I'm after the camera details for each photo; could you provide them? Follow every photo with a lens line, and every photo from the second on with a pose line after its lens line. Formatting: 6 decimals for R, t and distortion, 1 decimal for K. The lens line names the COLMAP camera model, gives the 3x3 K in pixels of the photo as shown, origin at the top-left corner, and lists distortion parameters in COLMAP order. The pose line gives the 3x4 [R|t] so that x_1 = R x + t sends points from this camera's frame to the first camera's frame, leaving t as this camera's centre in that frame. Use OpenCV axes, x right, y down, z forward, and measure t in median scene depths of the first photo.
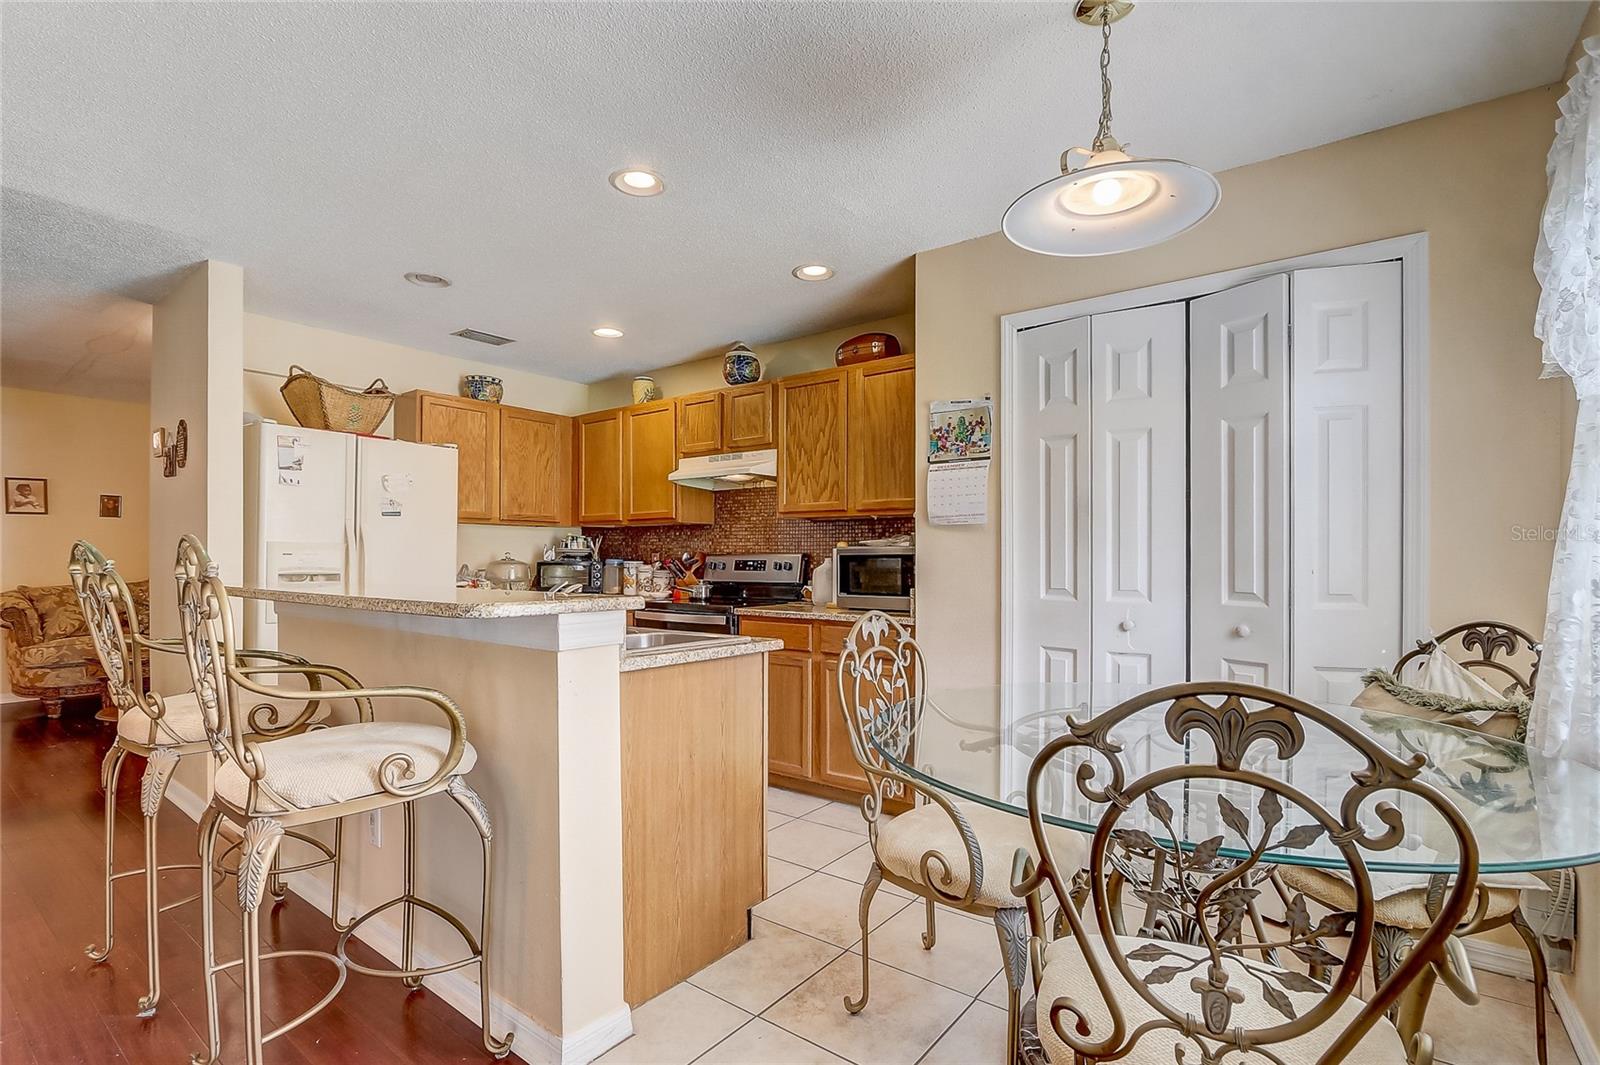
lens RADIAL K [[743.6, 0, 803.6], [0, 743.6, 550.4], [0, 0, 1]] dist [-0.011789, 0.001414]
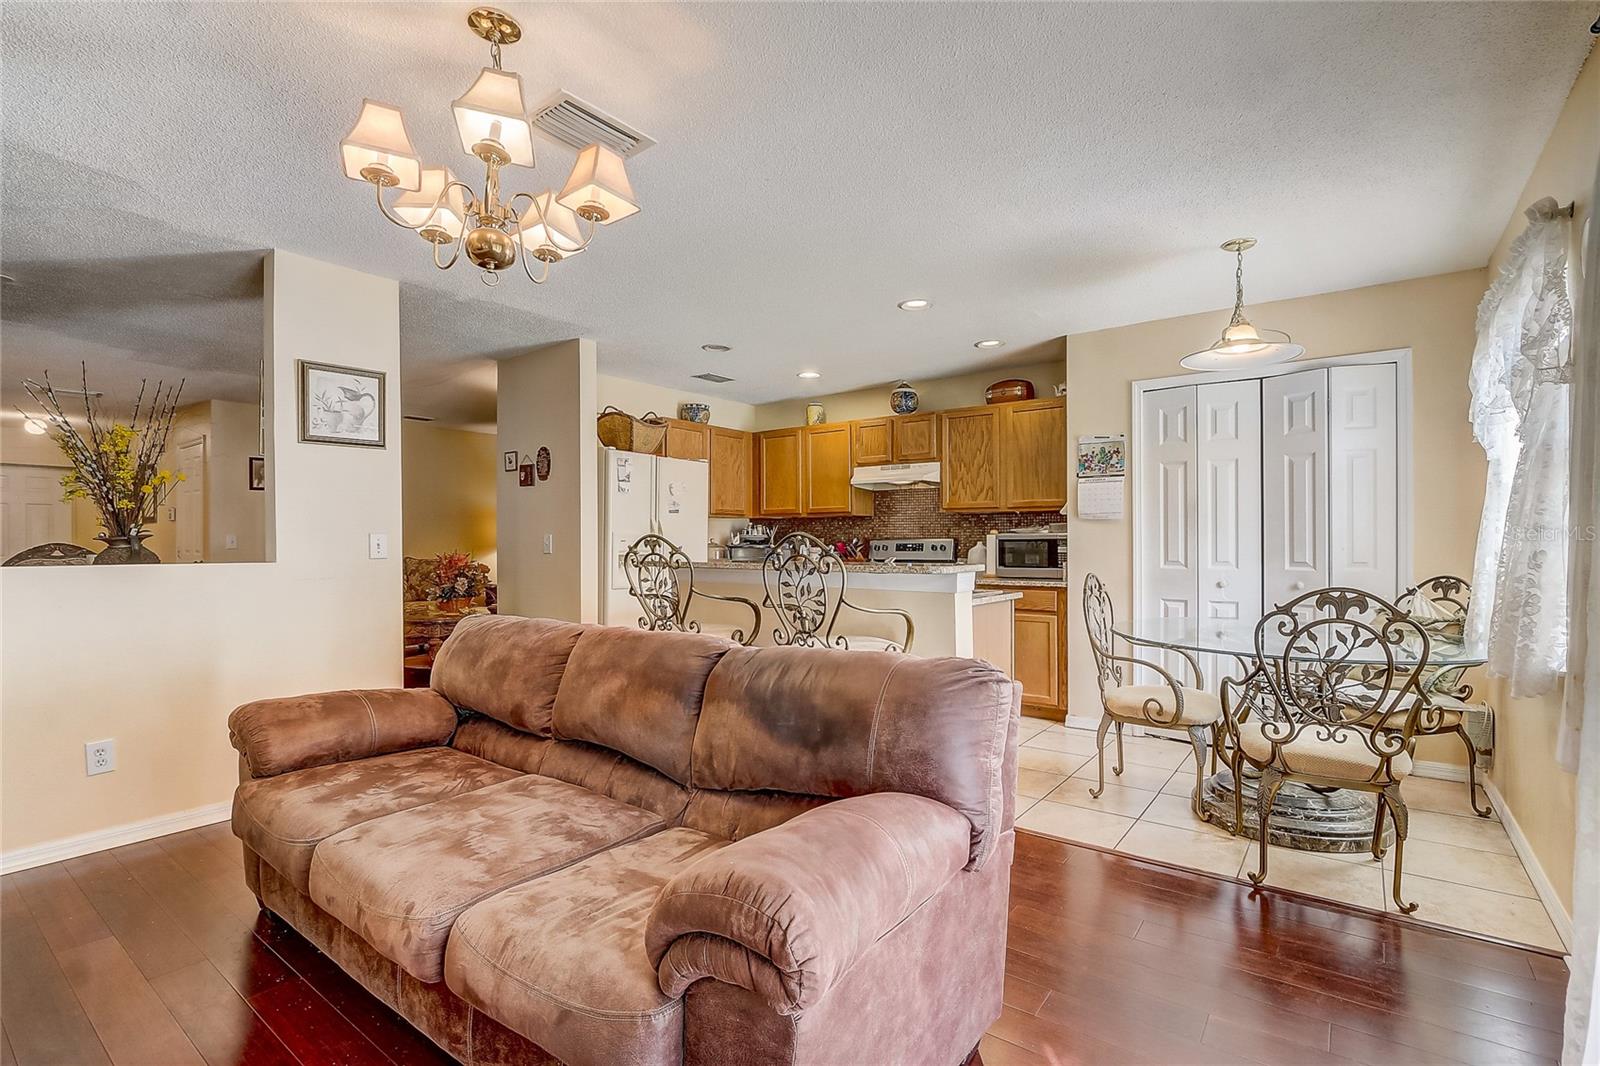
lens RADIAL K [[739.1, 0, 800.0], [0, 739.1, 533.0], [0, 0, 1]] dist [-0.012008, 0.000783]
pose [[0.999977, -0.004914, 0.004672, -0.396280], [0.004913, 0.999988, 0.000288, -0.010010], [-0.004674, -0.000265, 0.999989, -0.471890]]
